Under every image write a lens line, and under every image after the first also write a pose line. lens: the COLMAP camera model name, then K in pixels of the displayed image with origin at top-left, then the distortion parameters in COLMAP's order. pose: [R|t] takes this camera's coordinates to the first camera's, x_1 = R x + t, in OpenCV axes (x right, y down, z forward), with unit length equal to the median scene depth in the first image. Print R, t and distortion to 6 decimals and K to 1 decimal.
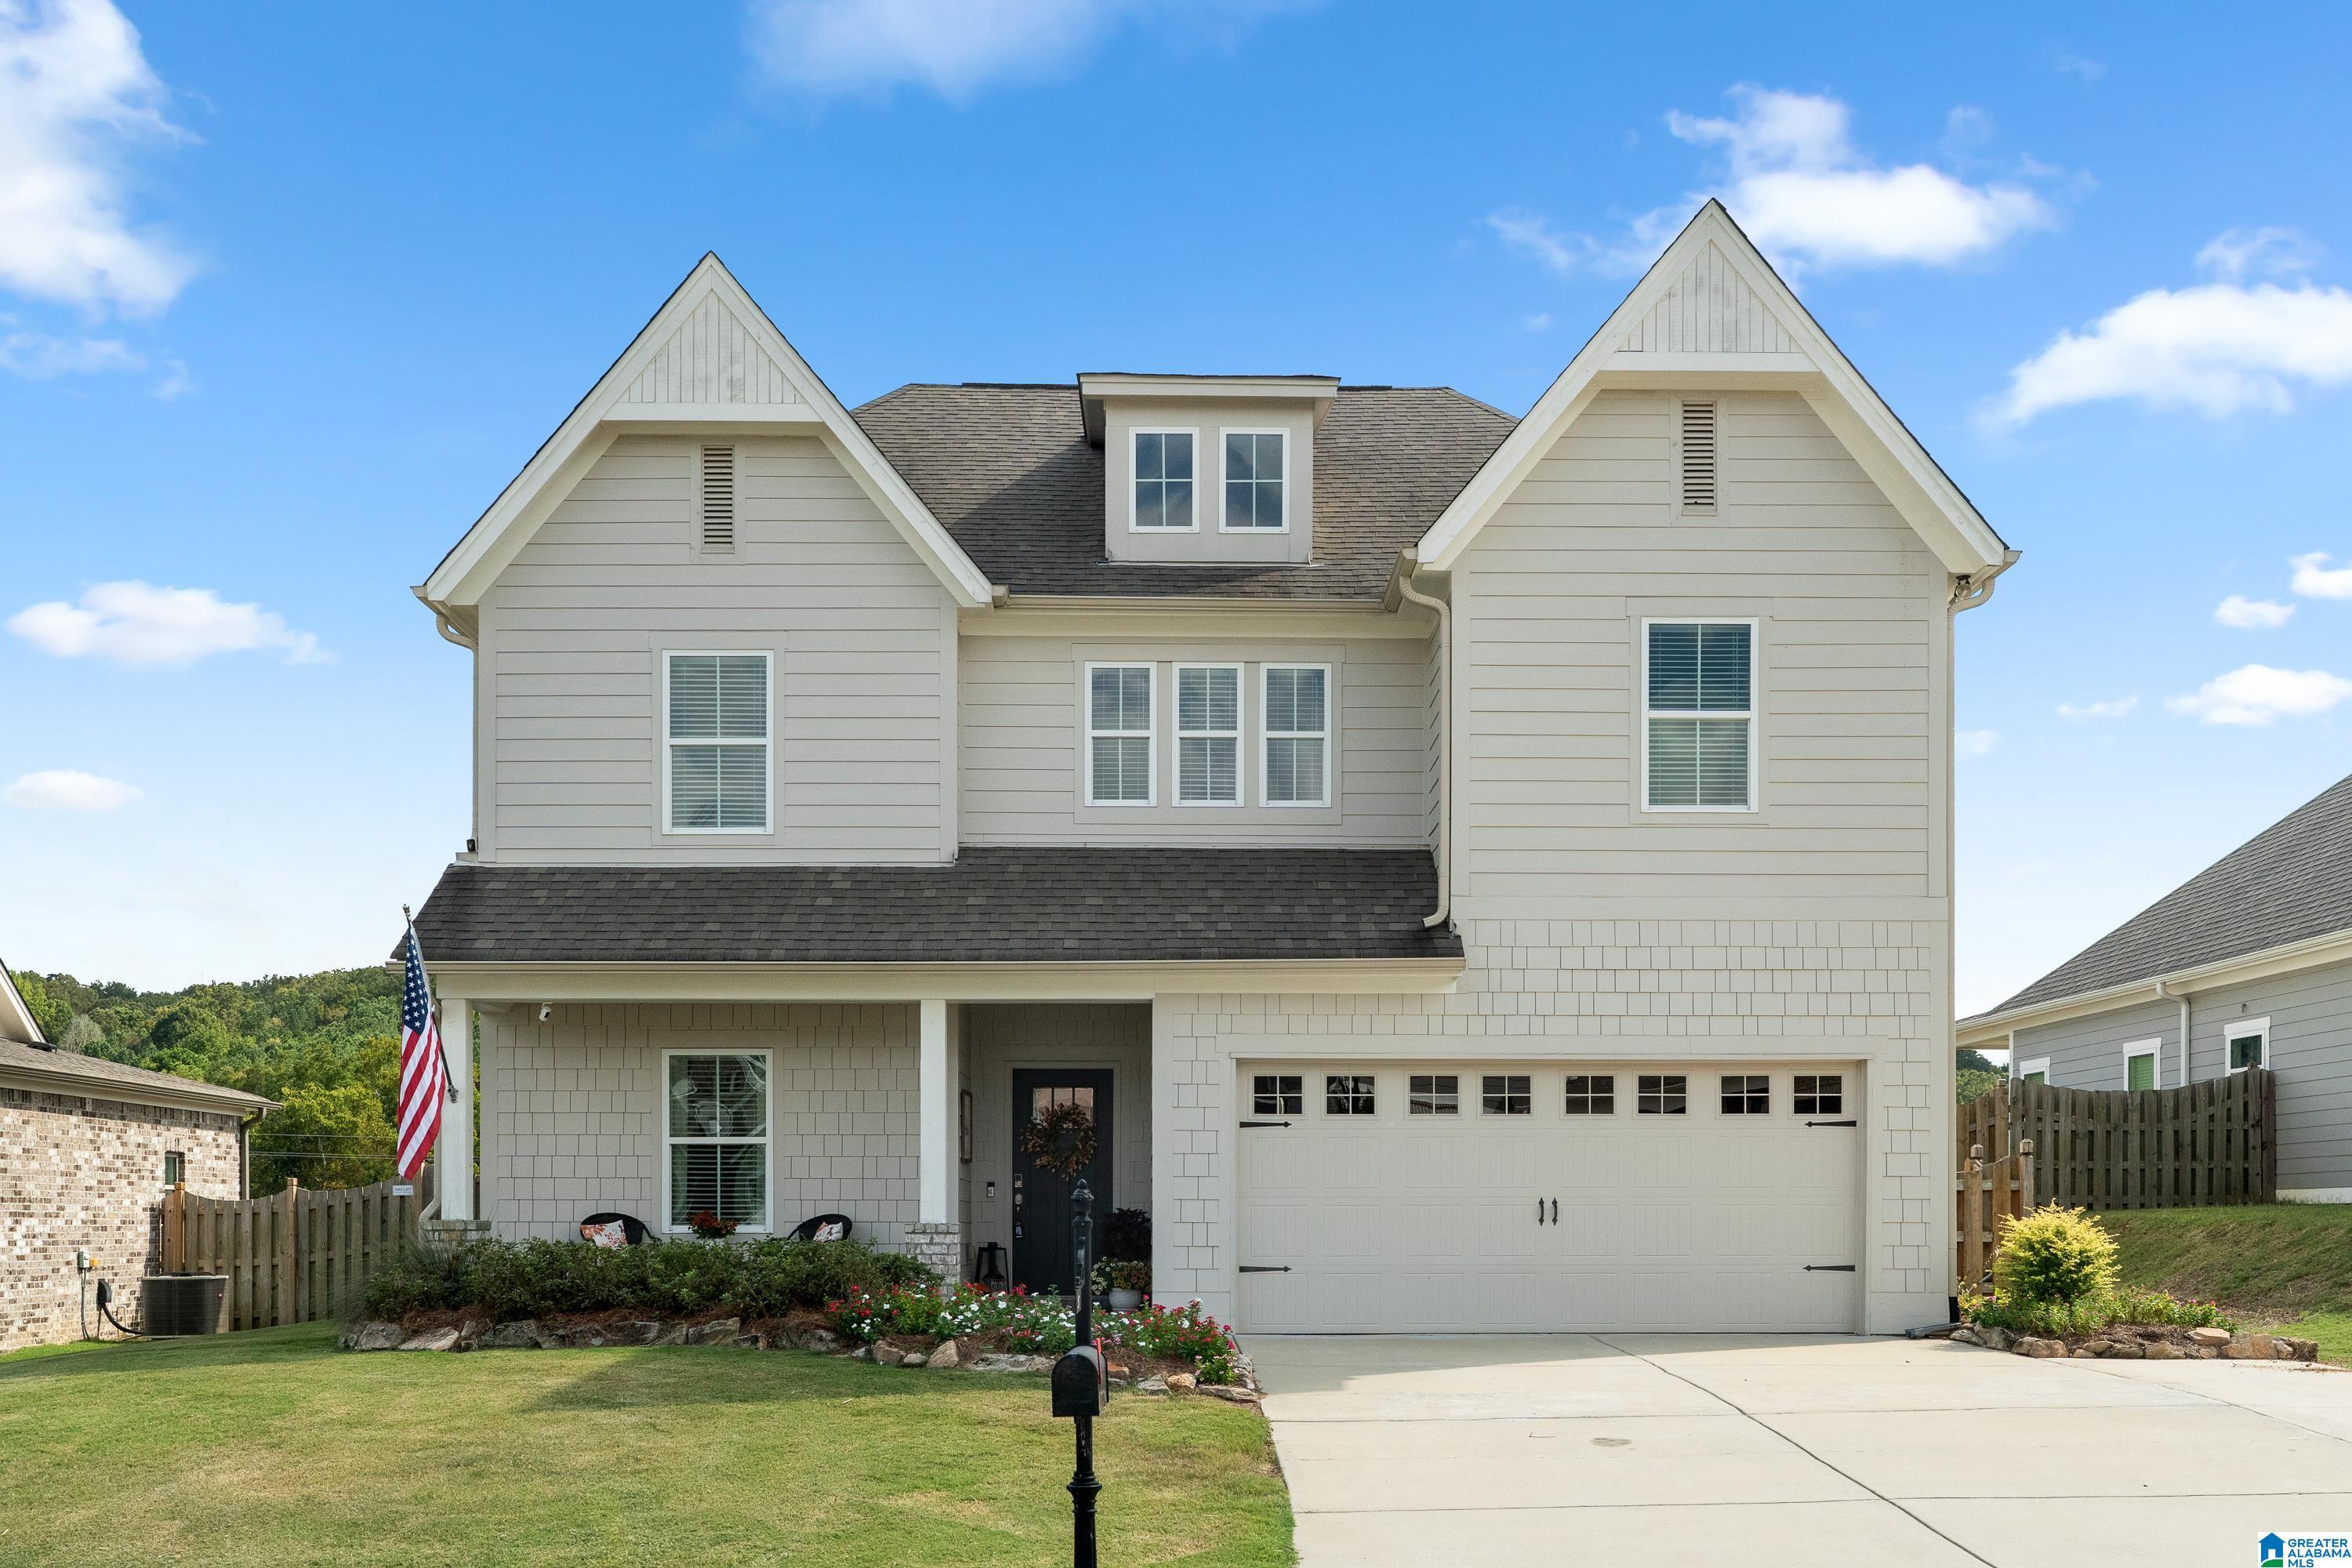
lens RADIAL K [[2828.0, 0, 1176.0], [0, 2828.0, 784.0], [0, 0, 1]] dist [0.001621, -0.007713]
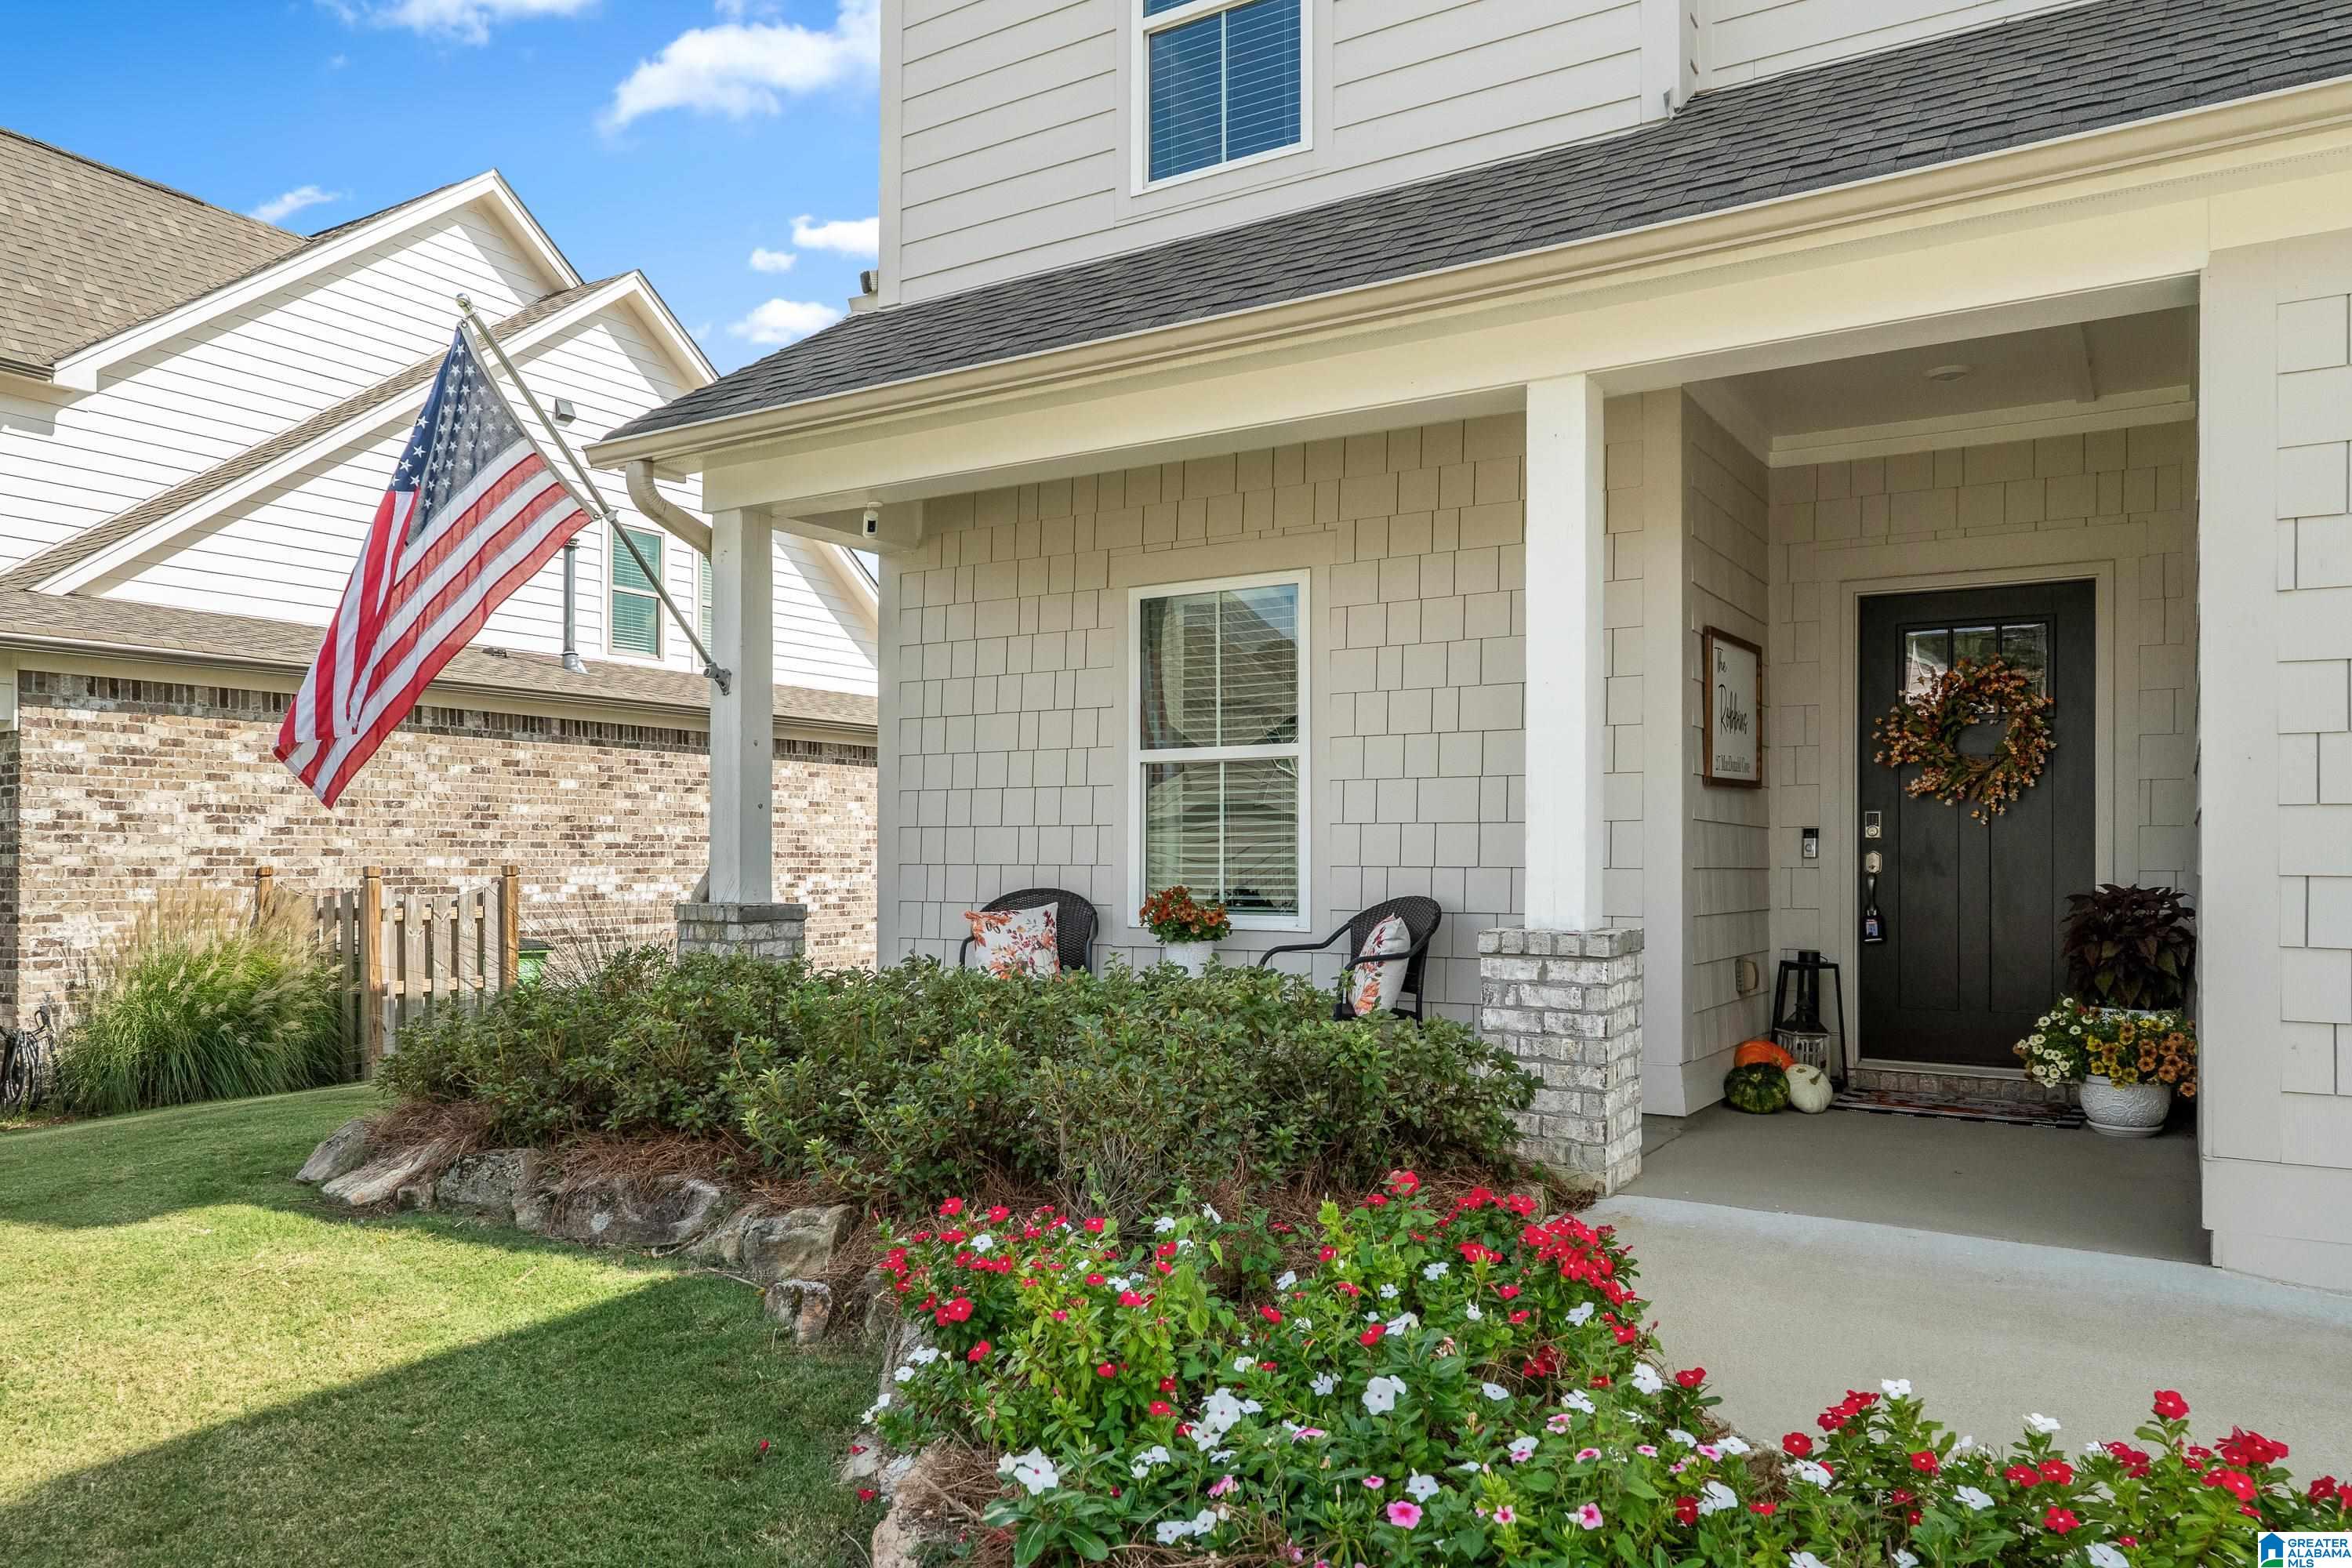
lens RADIAL K [[1641.1, 0, 1174.0], [0, 1641.1, 831.6], [0, 0, 1]] dist [-0.007116, -0.001050]
pose [[0.845189, -0.007097, -0.534420, -0.007387], [0.081330, 0.989975, 0.115478, 0.107367], [0.528243, -0.141065, 0.837293, 0.757990]]
